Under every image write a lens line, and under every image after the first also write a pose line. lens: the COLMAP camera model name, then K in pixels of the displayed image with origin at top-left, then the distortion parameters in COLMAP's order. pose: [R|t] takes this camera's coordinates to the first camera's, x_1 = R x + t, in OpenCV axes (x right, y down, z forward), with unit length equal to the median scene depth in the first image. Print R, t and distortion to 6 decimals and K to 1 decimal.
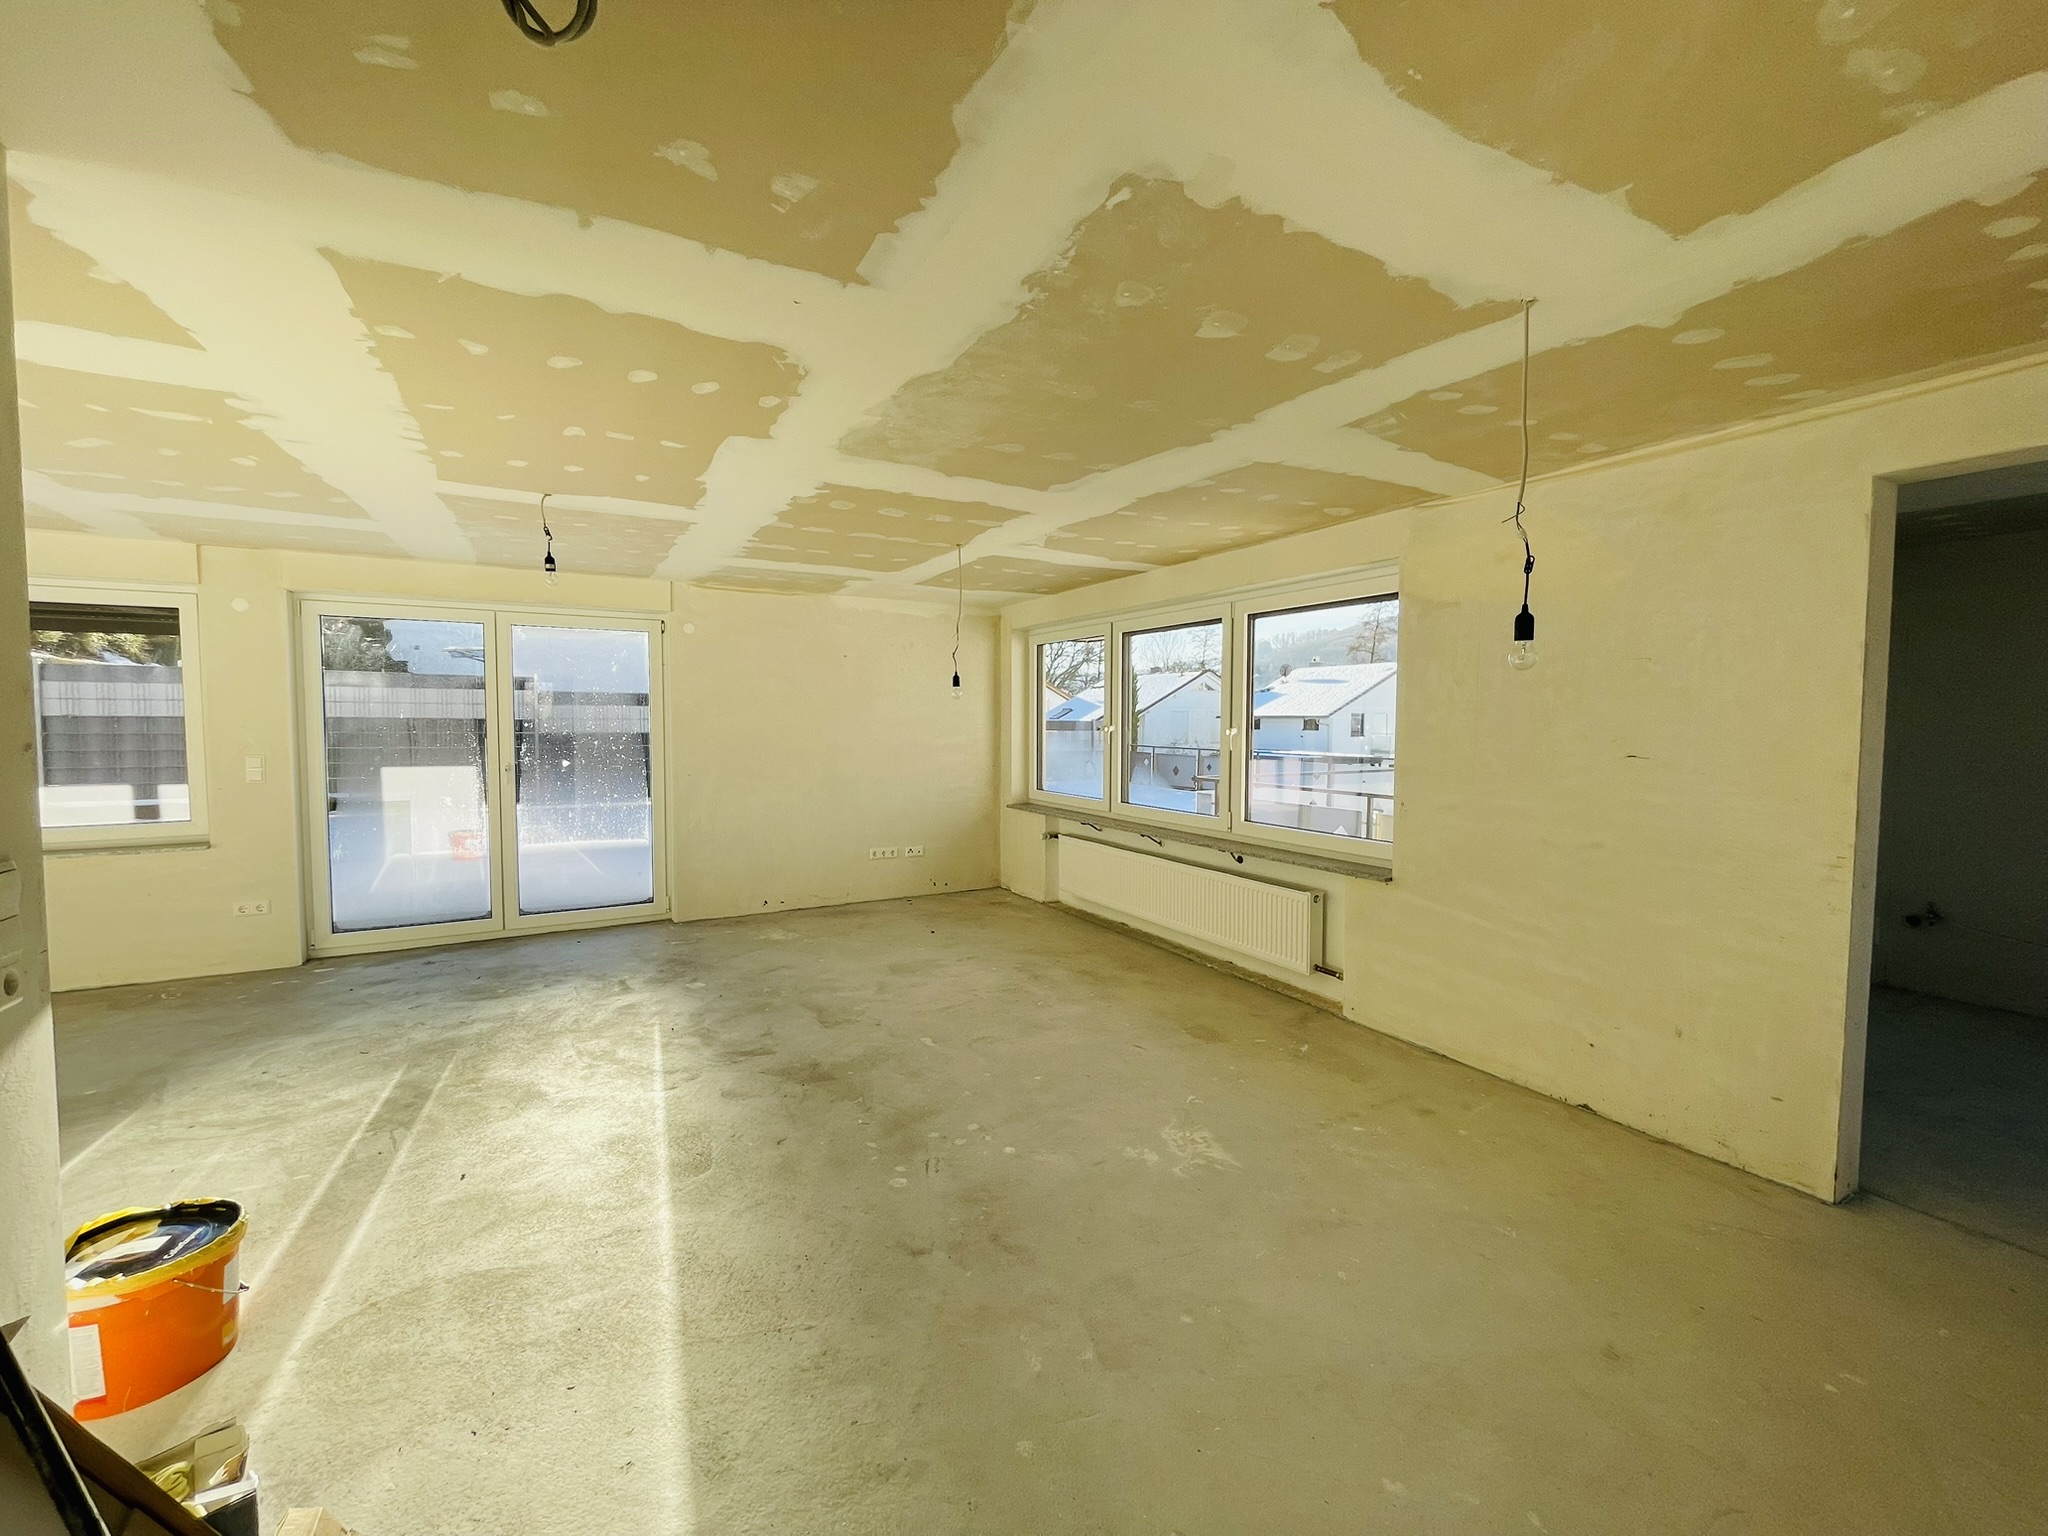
lens RADIAL K [[828.3, 0, 1026.8], [0, 828.3, 763.1], [0, 0, 1]] dist [-0.002708, -0.000282]
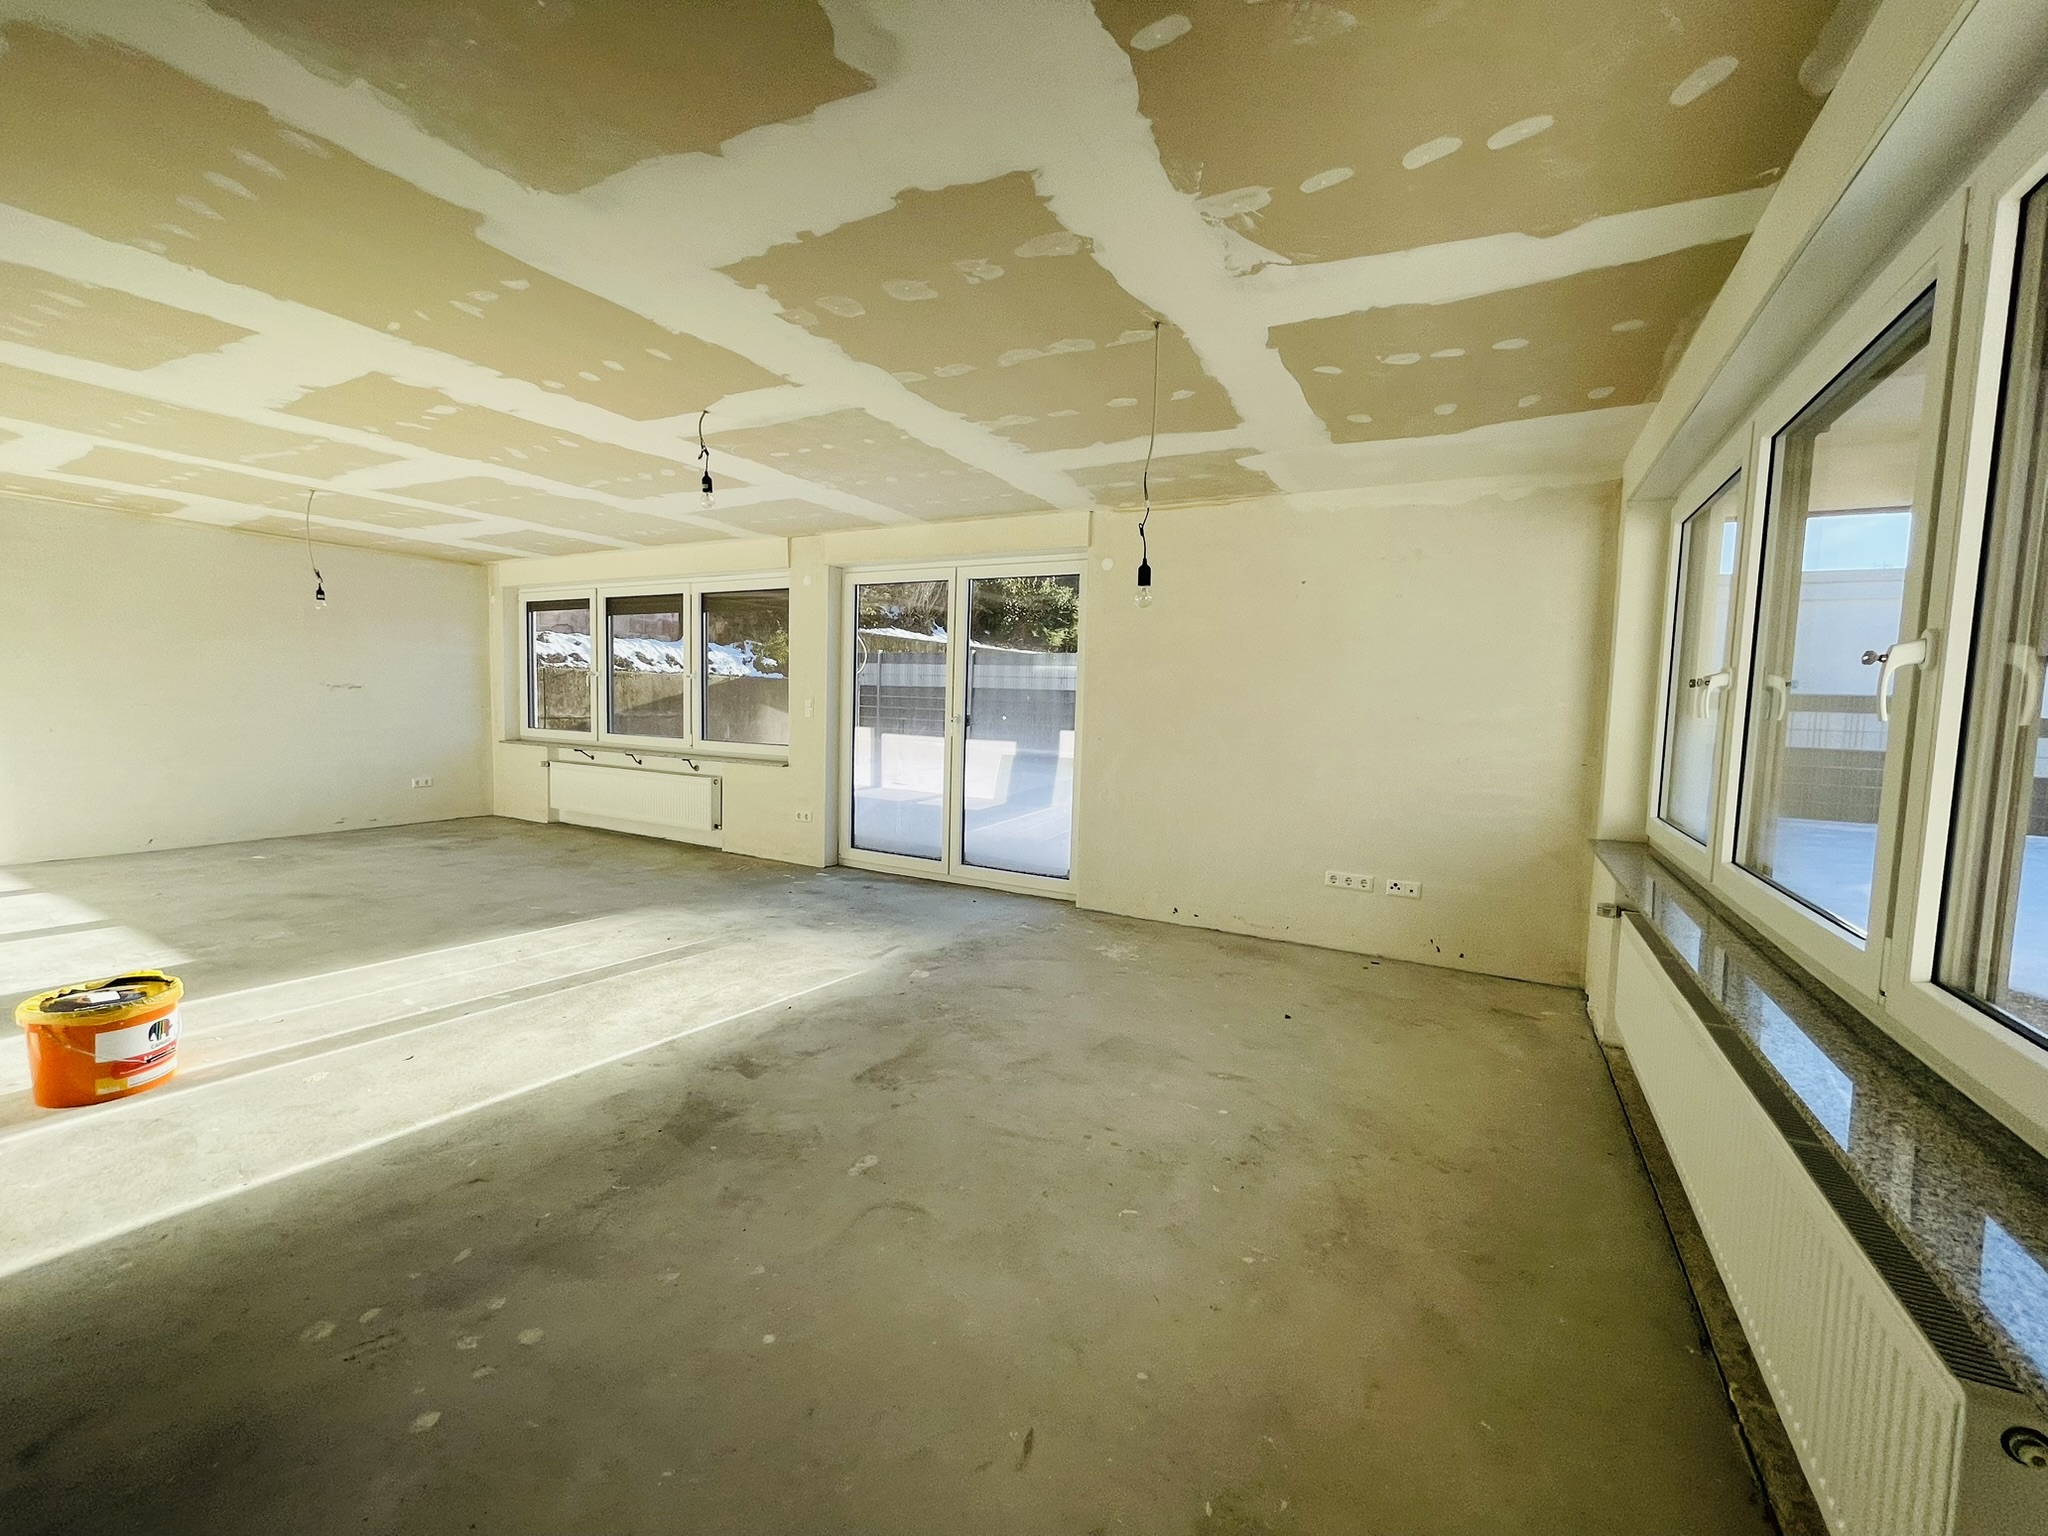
lens RADIAL K [[828.3, 0, 1026.3], [0, 828.3, 761.6], [0, 0, 1]] dist [-0.002708, -0.000282]
pose [[0.522133, 0.077043, -0.849377, 0.369959], [-0.074002, 0.996248, 0.044874, 0.007500], [0.849647, 0.039426, 0.525875, 0.665781]]
